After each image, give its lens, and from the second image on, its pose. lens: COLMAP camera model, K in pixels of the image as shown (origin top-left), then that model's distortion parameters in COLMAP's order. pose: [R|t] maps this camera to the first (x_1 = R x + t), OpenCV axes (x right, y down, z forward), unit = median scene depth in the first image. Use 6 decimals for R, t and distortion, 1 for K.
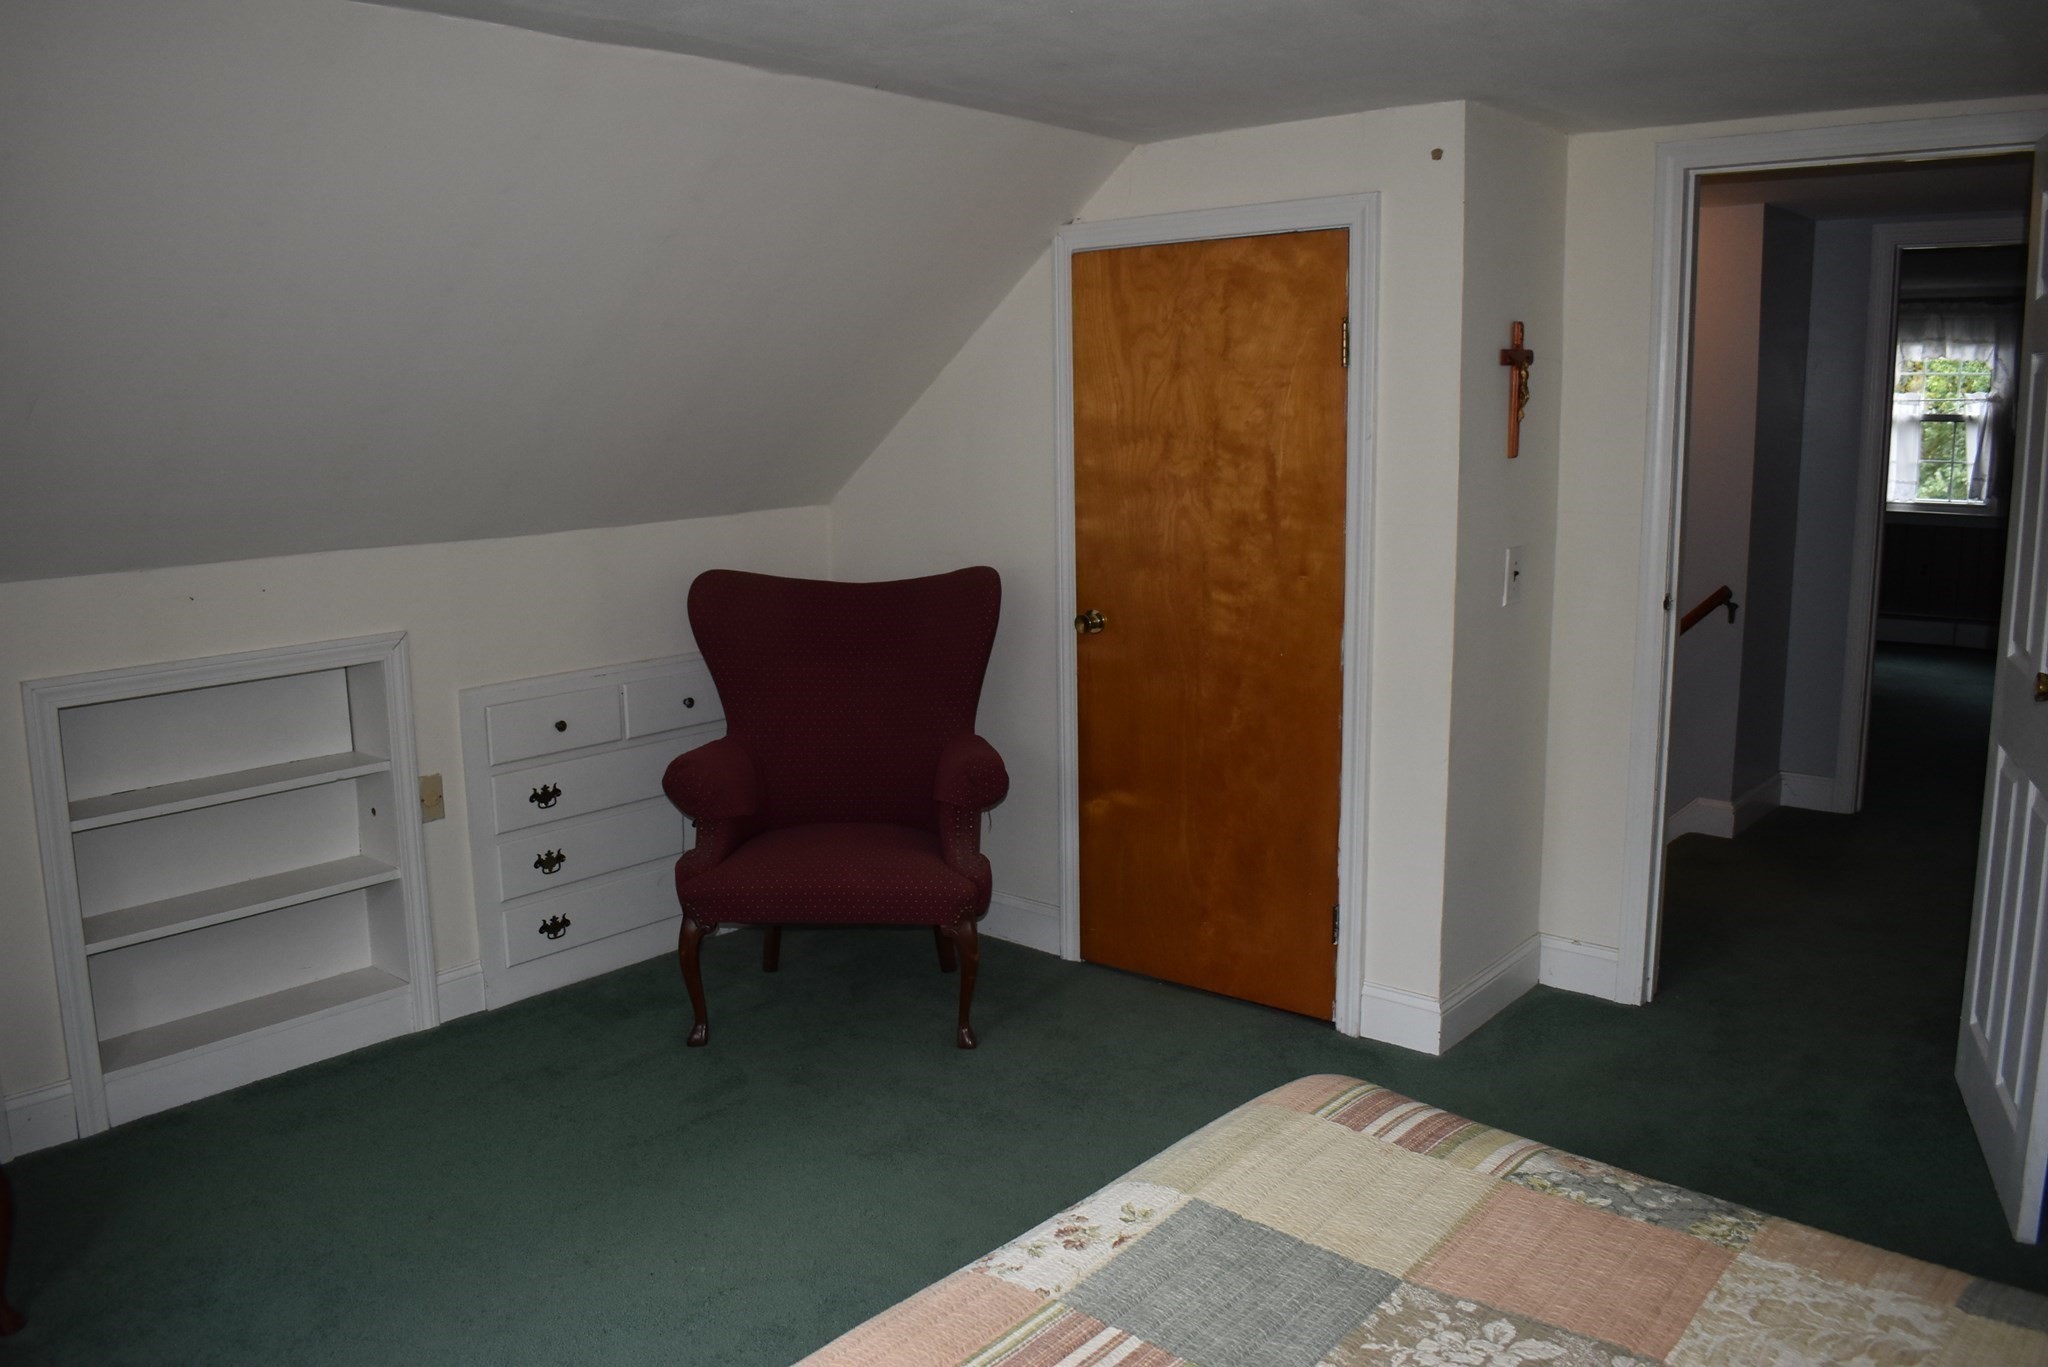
lens RADIAL K [[1594.1, 0, 1006.1], [0, 1594.1, 669.0], [0, 0, 1]] dist [-0.100295, 0.020928]
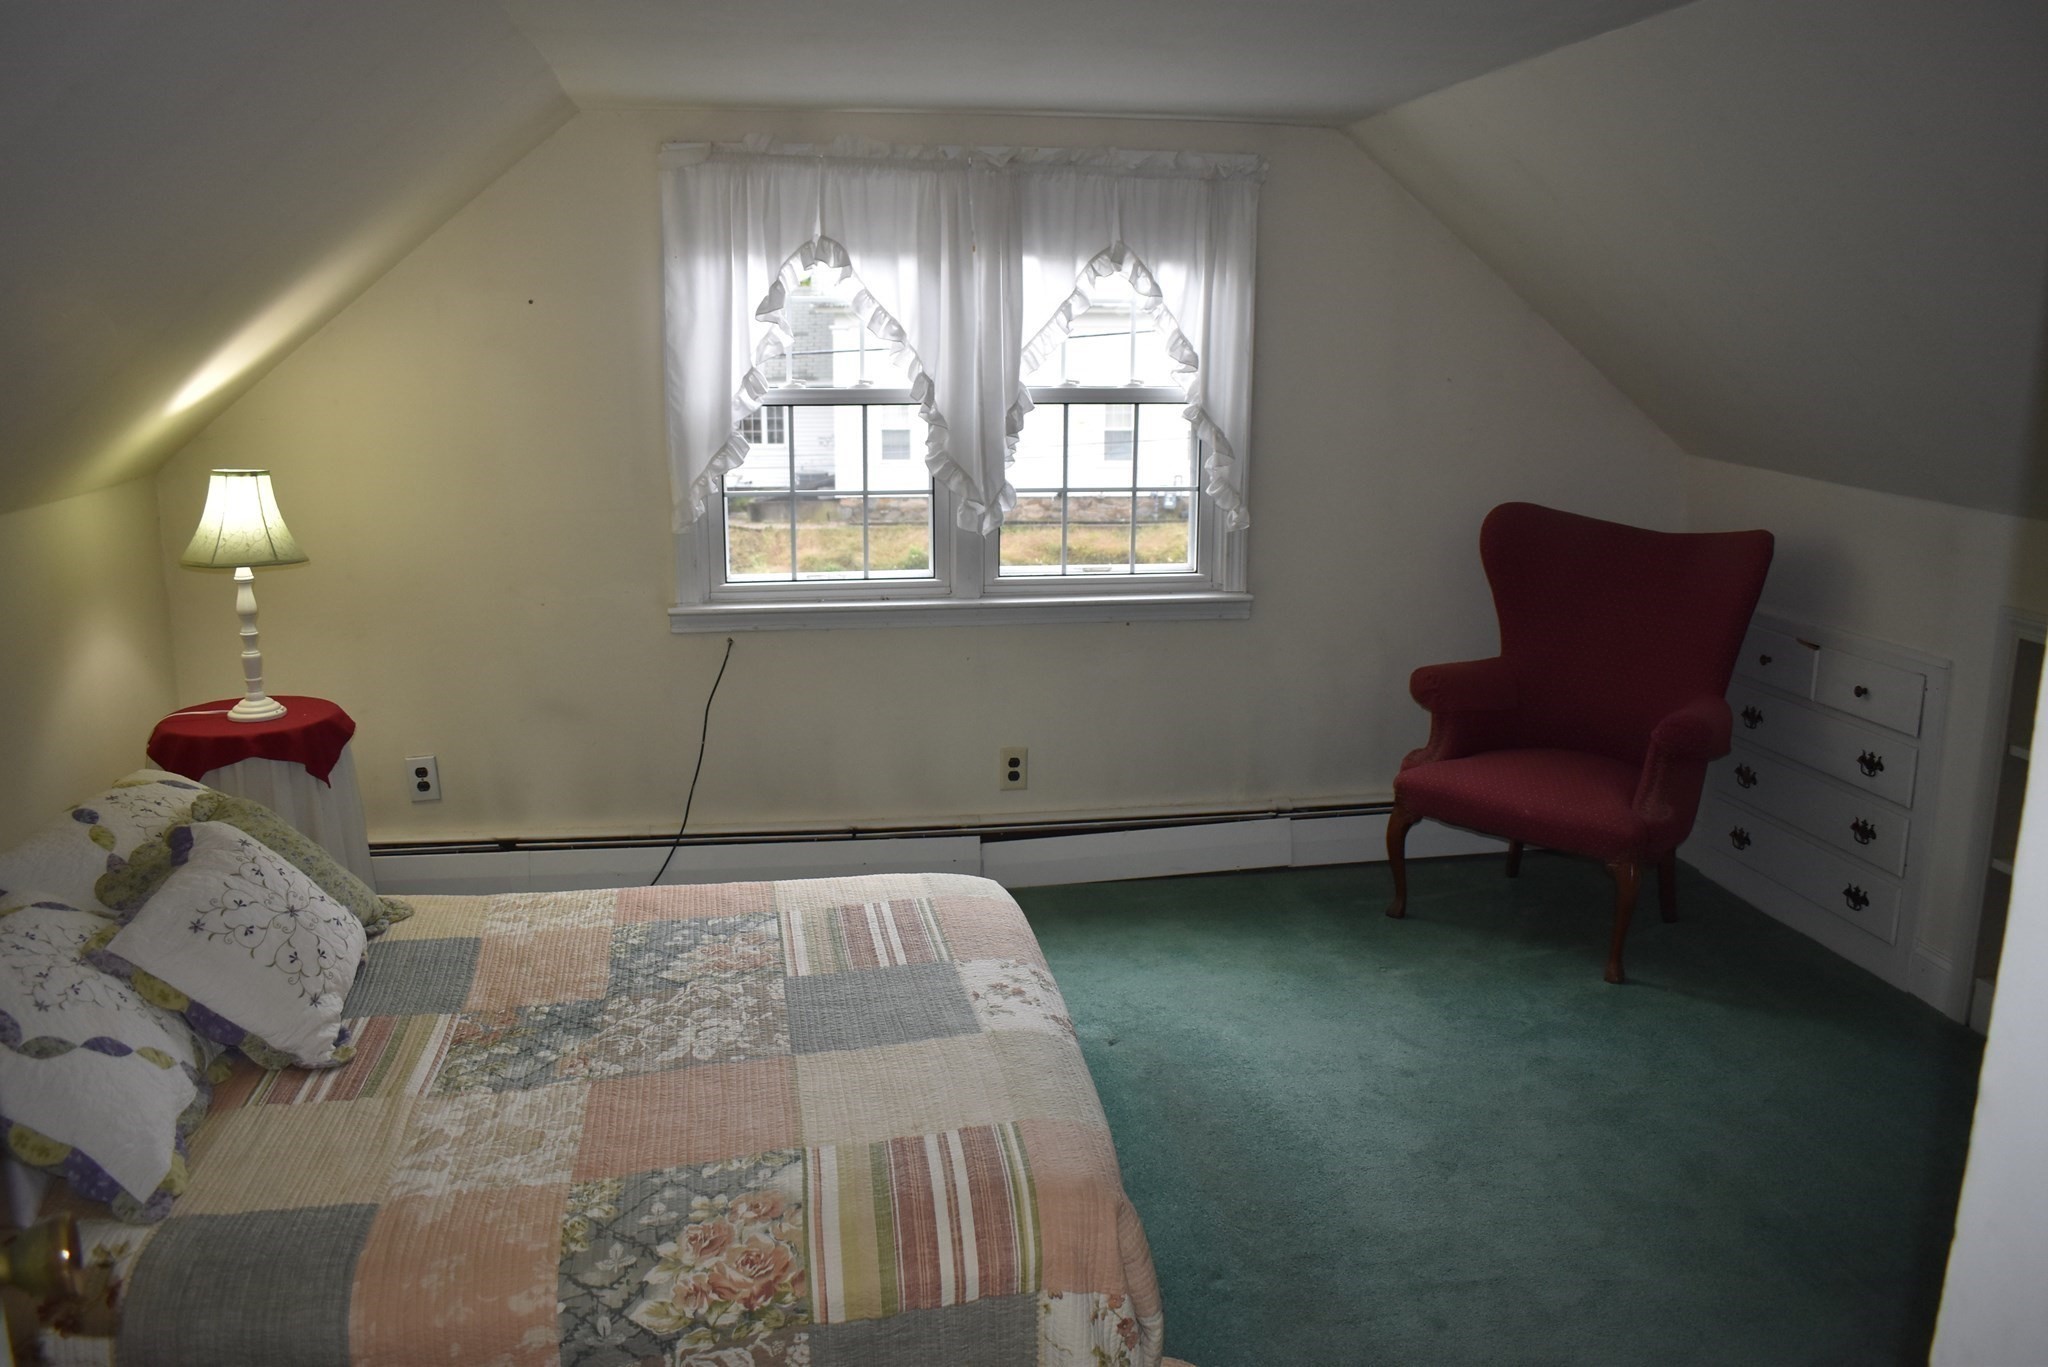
lens RADIAL K [[1594.1, 0, 1015.1], [0, 1594.1, 683.5], [0, 0, 1]] dist [-0.100295, 0.020928]
pose [[-0.647203, 0.176811, -0.741530, 1.015167], [-0.120958, 0.936589, 0.328892, -0.335629], [0.752660, 0.302553, -0.584777, 1.750017]]
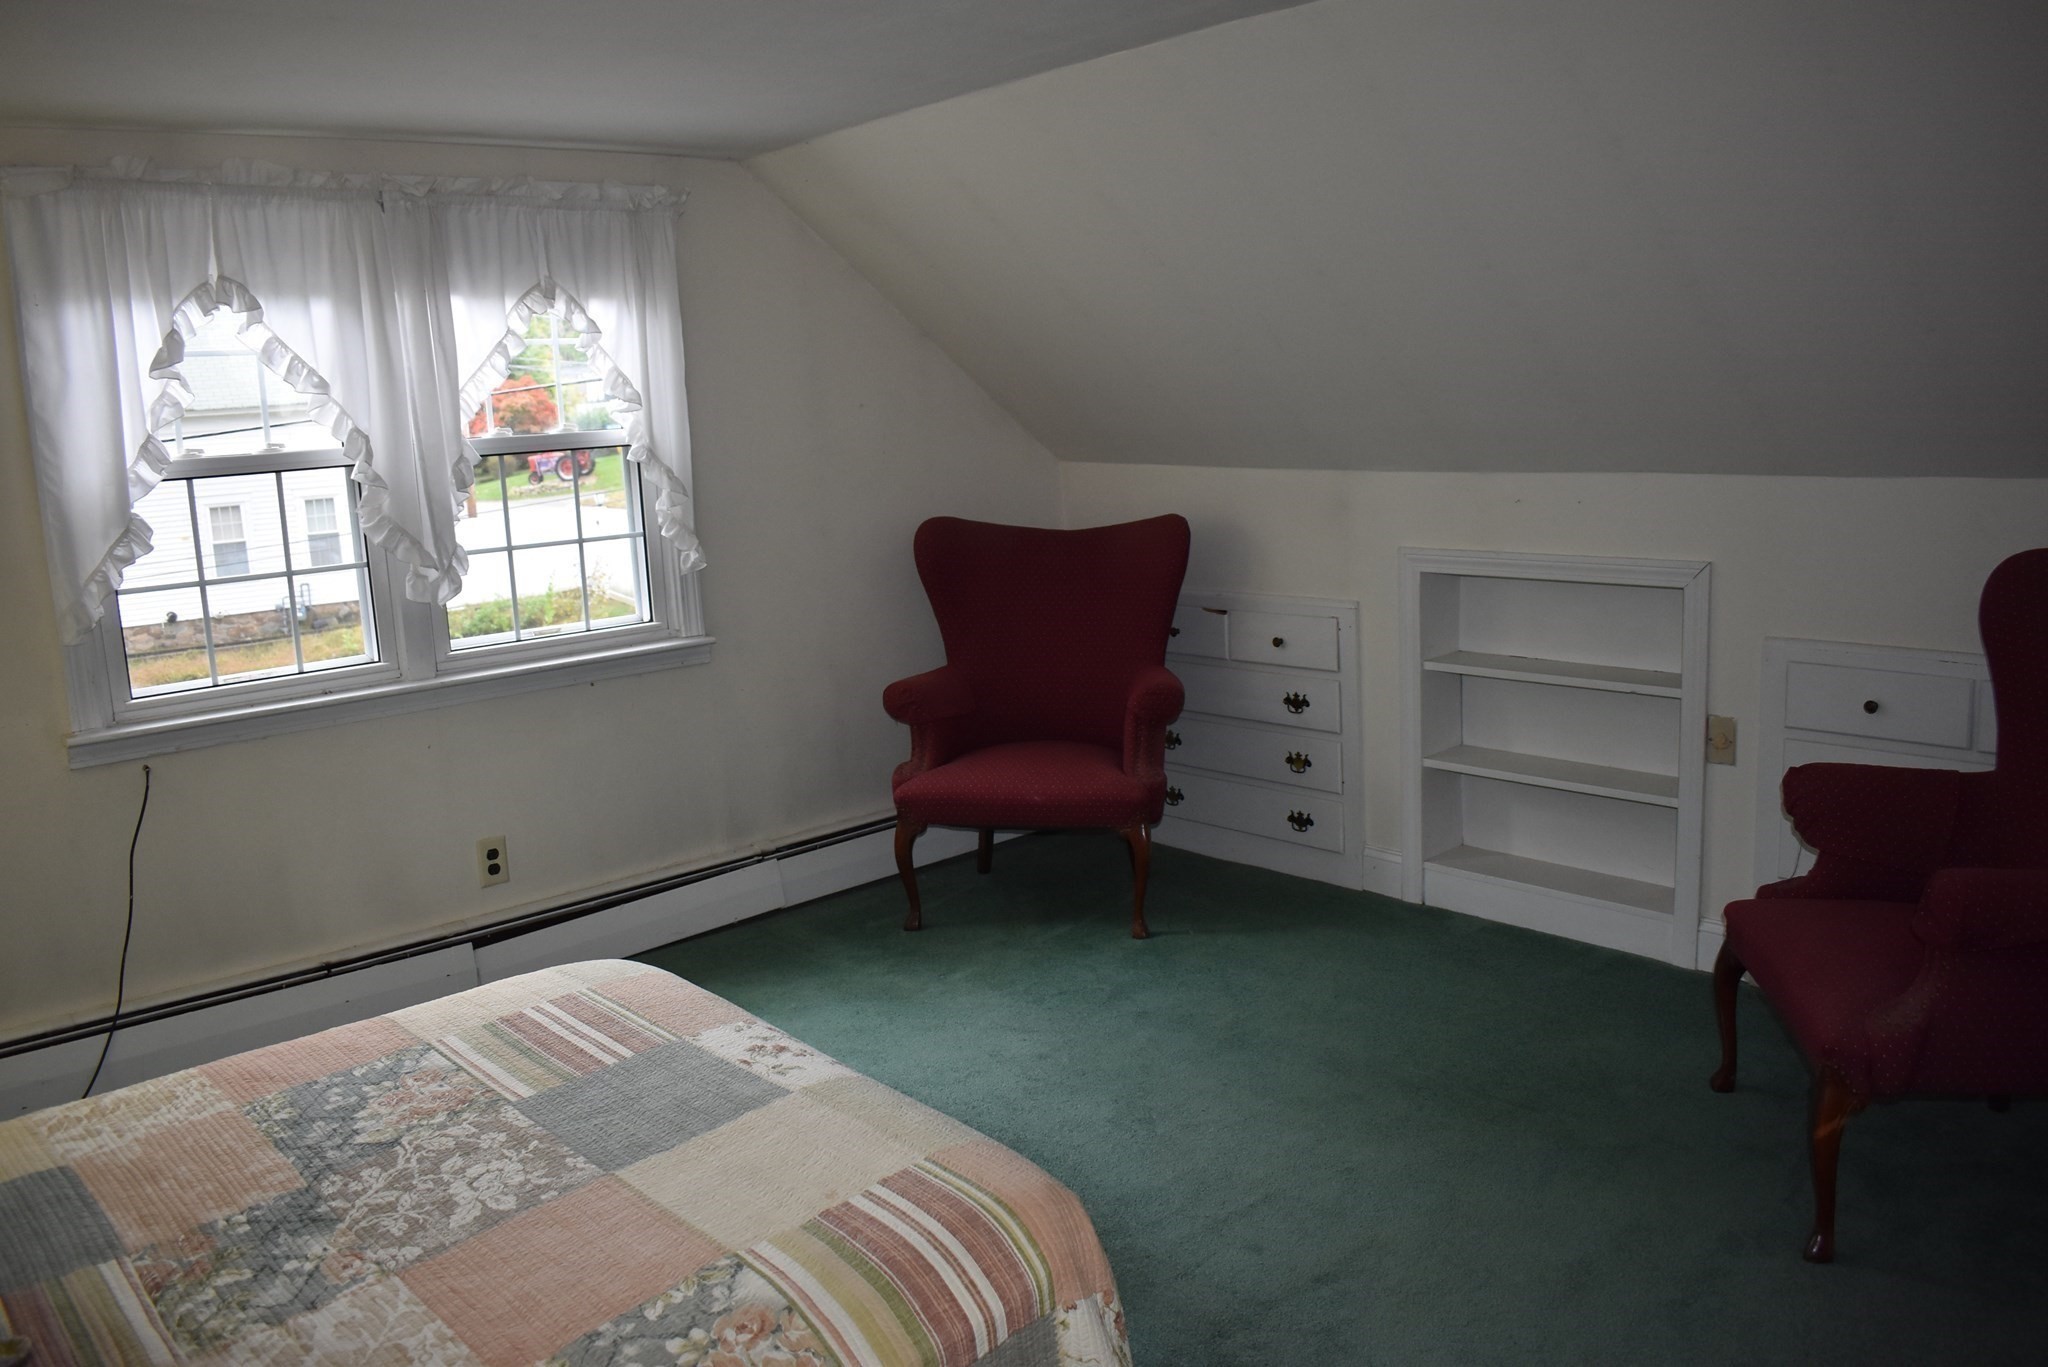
lens RADIAL K [[1594.1, 0, 1020.5], [0, 1594.1, 681.0], [0, 0, 1]] dist [-0.100295, 0.020928]
pose [[-0.139575, 0.195881, -0.970644, 1.177010], [-0.114535, 0.970466, 0.212315, -0.205008], [0.983565, 0.140807, -0.113018, 1.316364]]
